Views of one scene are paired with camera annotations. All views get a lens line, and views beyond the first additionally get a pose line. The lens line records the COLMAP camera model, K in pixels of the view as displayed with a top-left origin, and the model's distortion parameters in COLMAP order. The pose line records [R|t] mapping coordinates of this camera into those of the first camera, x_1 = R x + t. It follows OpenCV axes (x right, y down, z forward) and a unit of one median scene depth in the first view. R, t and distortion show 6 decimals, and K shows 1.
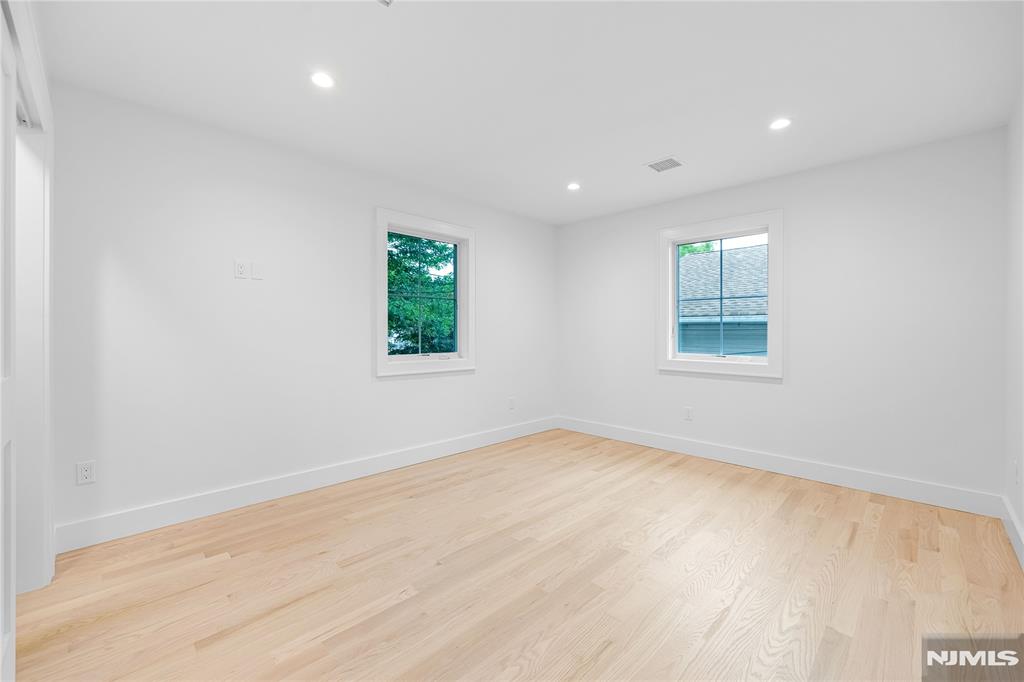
lens RADIAL K [[423.2, 0, 506.1], [0, 423.2, 336.4], [0, 0, 1]] dist [0.000333, 0.000125]
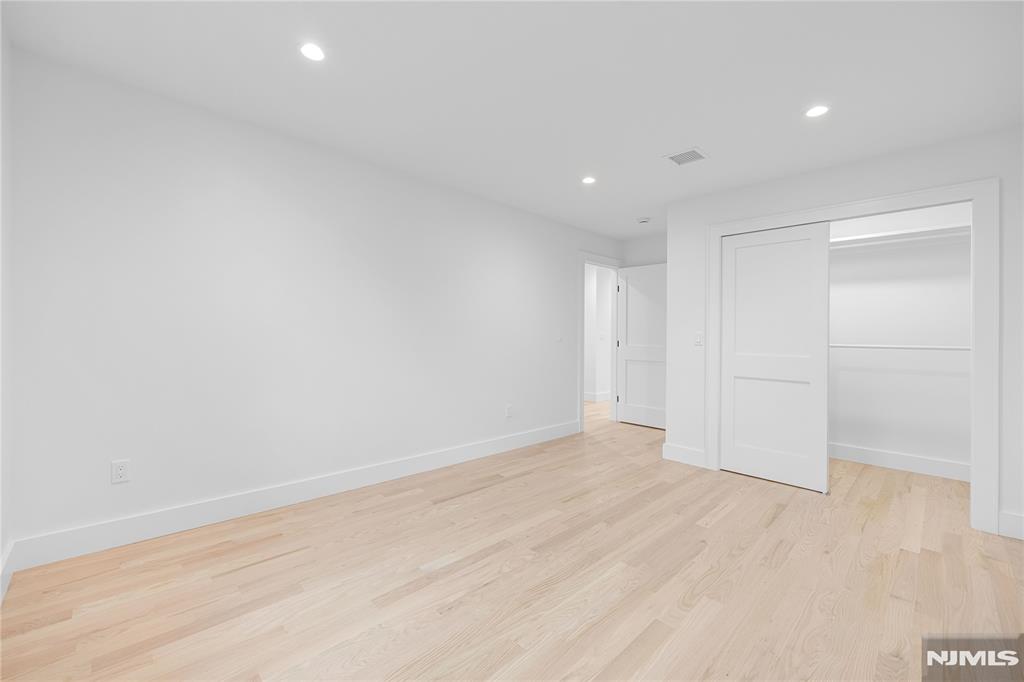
lens RADIAL K [[423.2, 0, 506.1], [0, 423.2, 336.4], [0, 0, 1]] dist [0.000333, 0.000125]
pose [[-0.999533, -0.018045, 0.024672, 0.340428], [-0.017766, 0.999776, 0.011478, -0.015944], [-0.024874, 0.011035, -0.999630, 2.073141]]
